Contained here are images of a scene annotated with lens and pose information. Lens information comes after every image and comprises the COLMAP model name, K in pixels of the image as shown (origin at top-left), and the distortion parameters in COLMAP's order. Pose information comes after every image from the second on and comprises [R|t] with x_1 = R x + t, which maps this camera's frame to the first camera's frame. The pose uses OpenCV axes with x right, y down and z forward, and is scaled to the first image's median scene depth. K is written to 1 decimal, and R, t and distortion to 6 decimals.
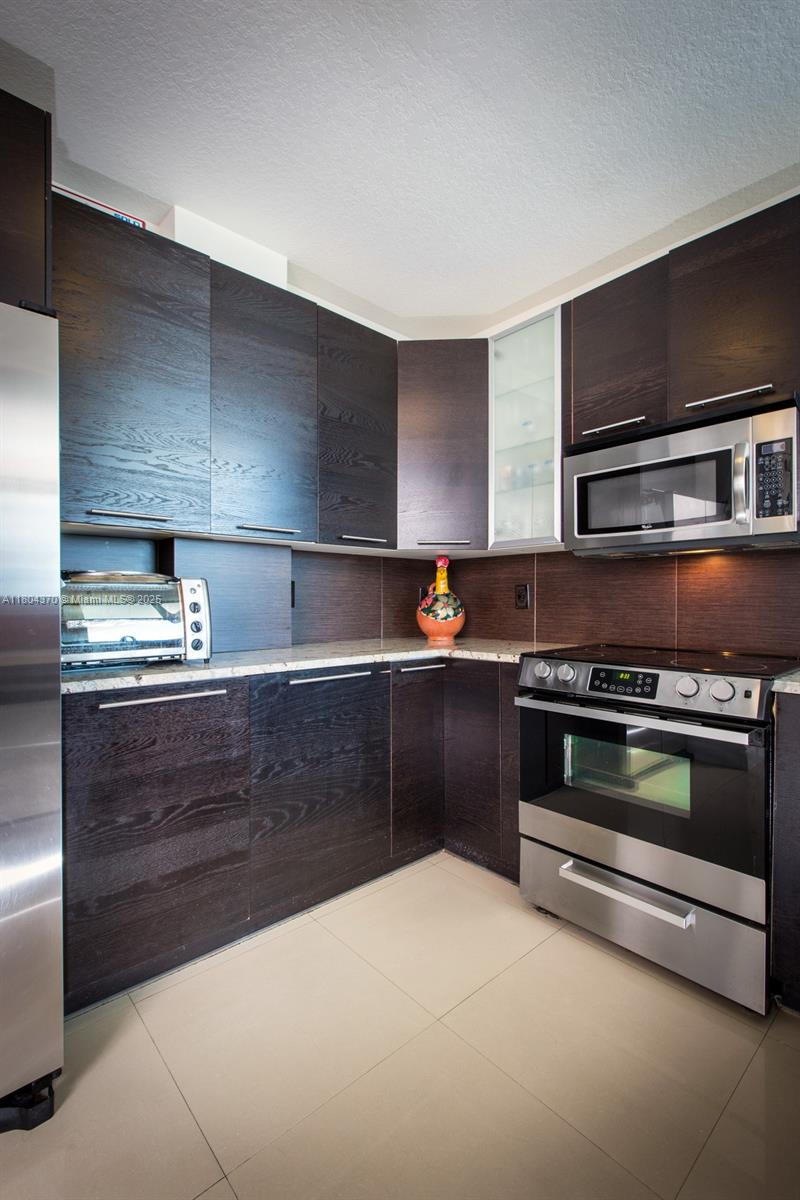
lens RADIAL K [[540.1, 0, 393.0], [0, 540.1, 595.2], [0, 0, 1]] dist [0.000279, -0.000701]
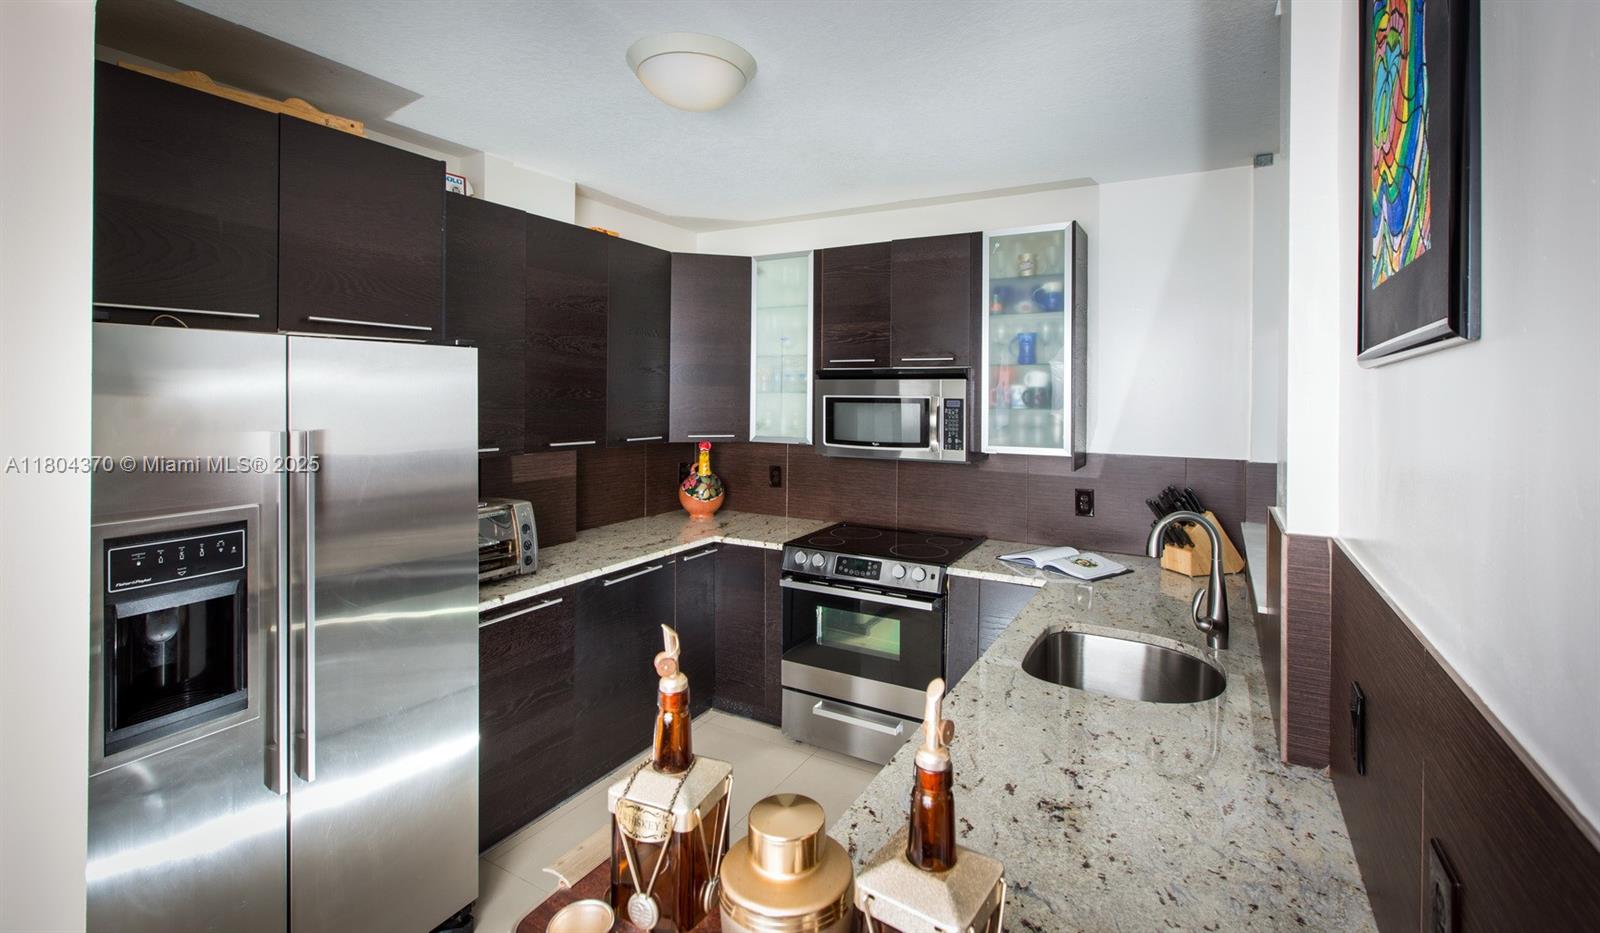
lens RADIAL K [[709.5, 0, 798.3], [0, 709.5, 380.4], [0, 0, 1]] dist [0.002147, -0.000306]
pose [[0.948255, 0.011816, 0.317289, -0.272373], [-0.010241, 0.999926, -0.006630, -0.271951], [-0.317344, 0.003037, 0.948306, -0.609982]]
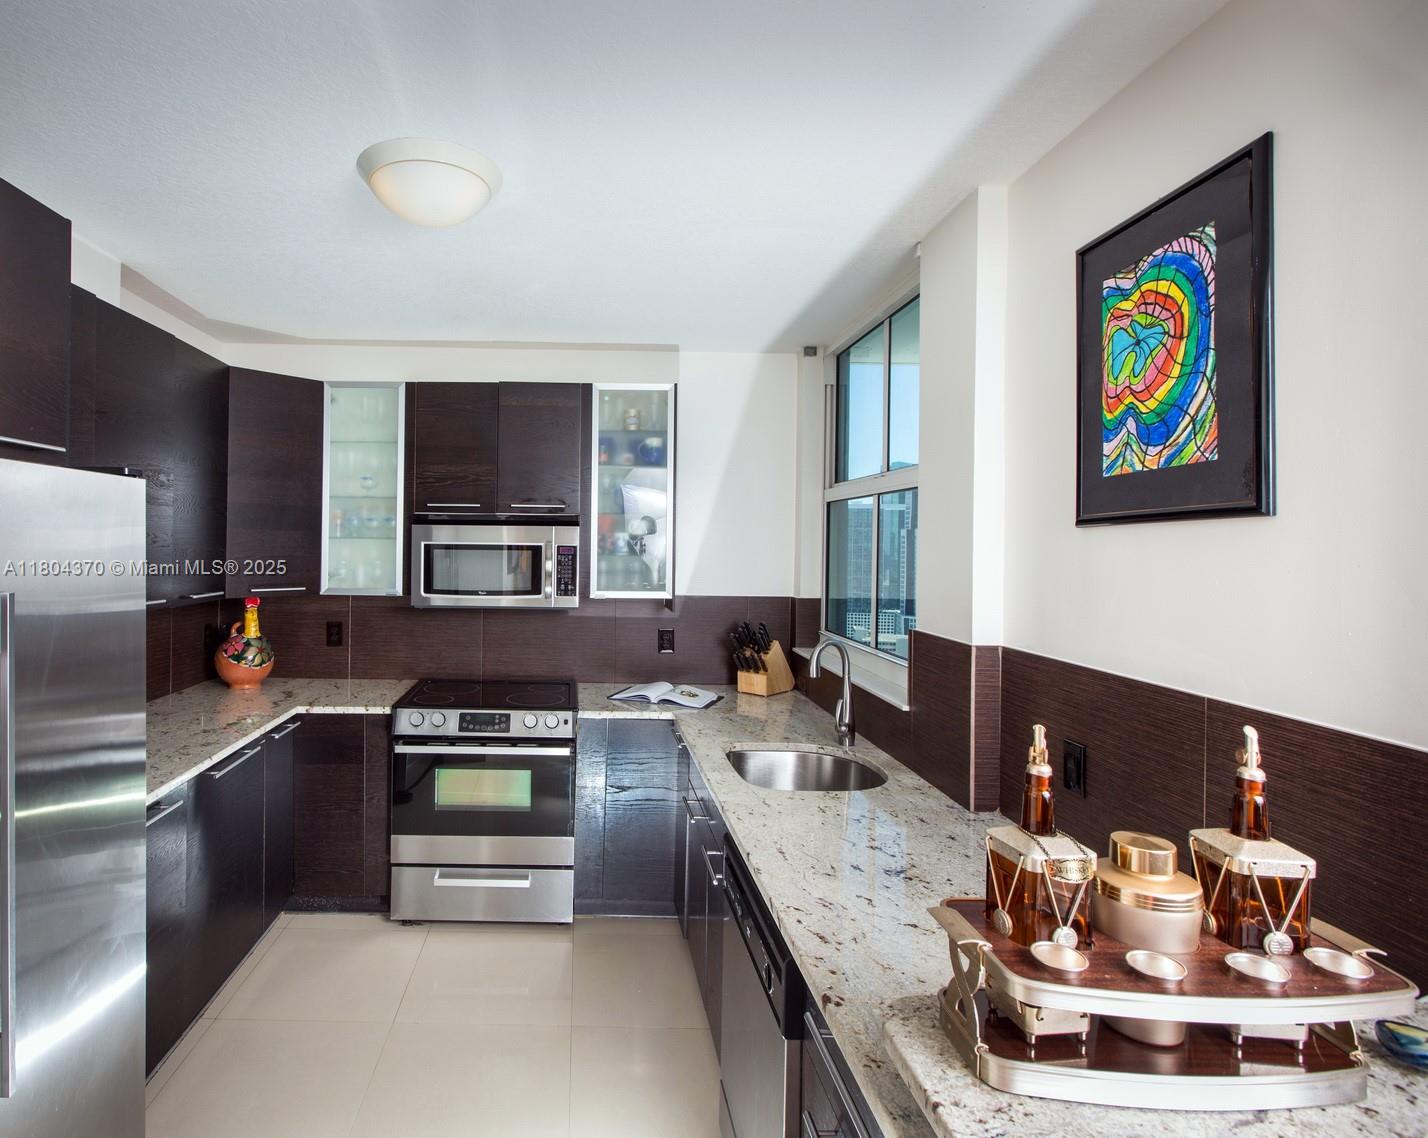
lens RADIAL K [[771.7, 0, 566.4], [0, 771.7, 522.9], [0, 0, 1]] dist [-0.003932, 0.001960]
pose [[0.670369, 0.025307, 0.741596, -0.761786], [-0.019697, 0.999673, -0.016308, -0.267906], [-0.741766, -0.003675, 0.670649, -0.377613]]
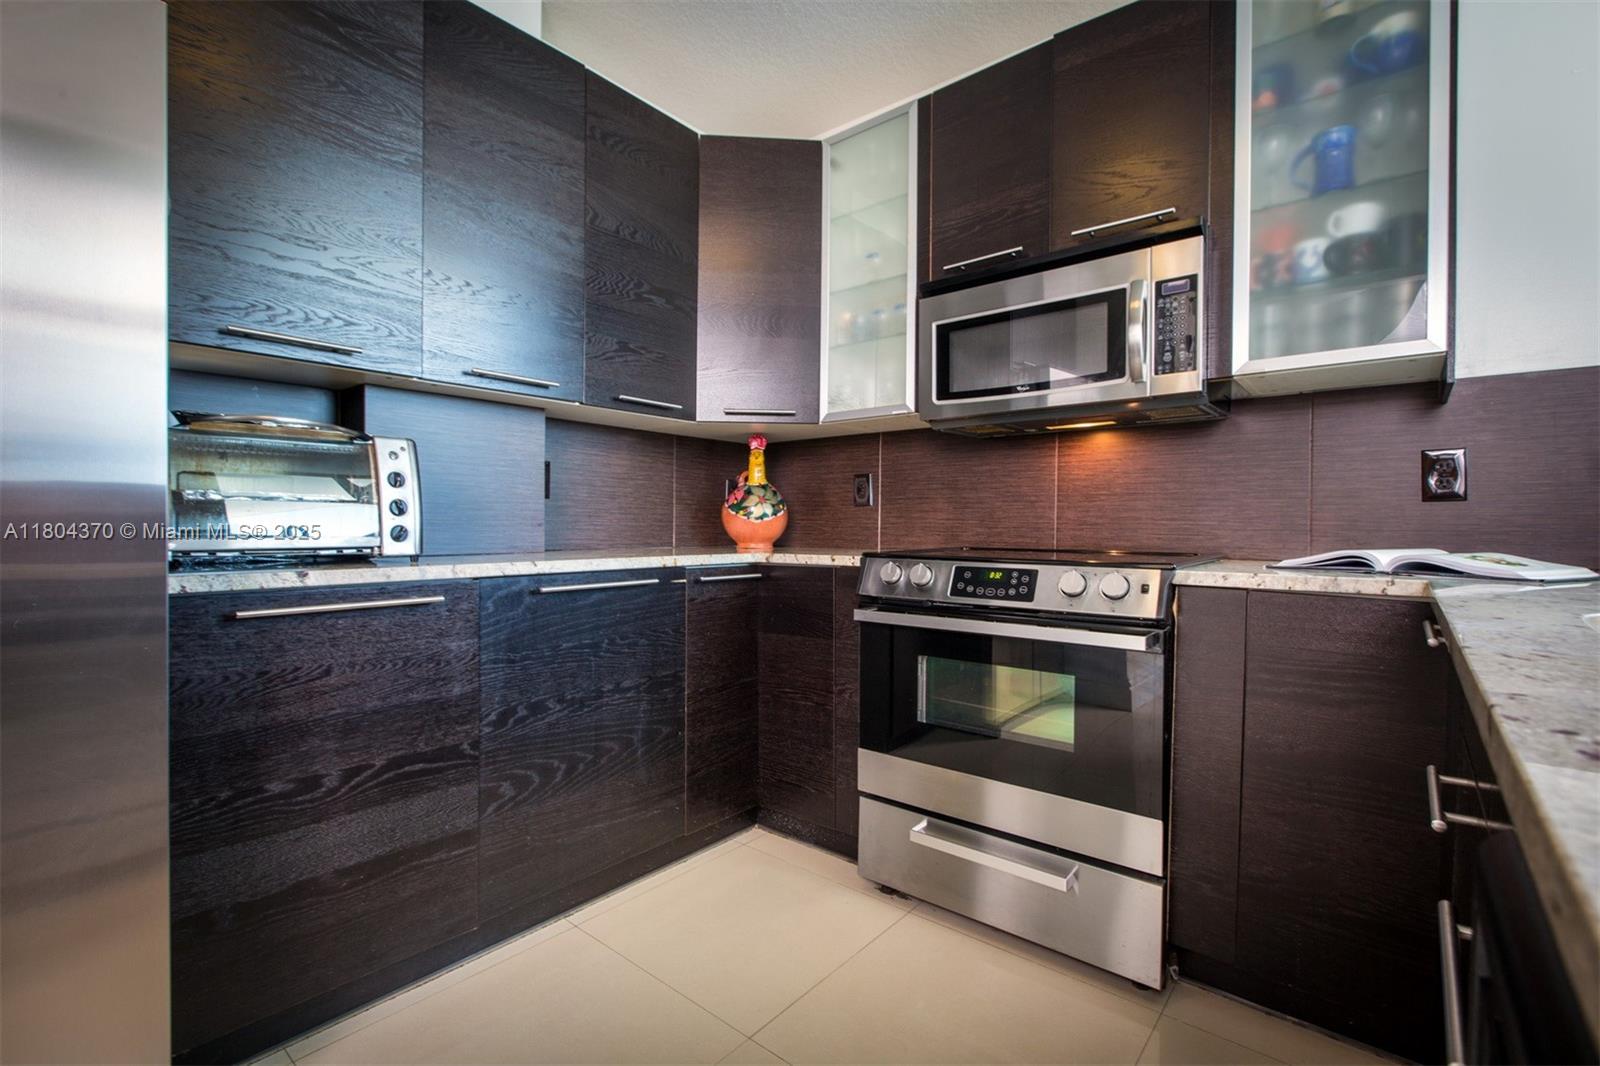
lens RADIAL K [[720.1, 0, 798.7], [0, 720.1, 523.7], [0, 0, 1]] dist [0.000279, -0.000701]
pose [[0.988139, 0.008387, 0.153332, -0.004805], [-0.009396, 0.999939, 0.005857, 0.064307], [-0.153273, -0.007228, 0.988157, 0.026881]]
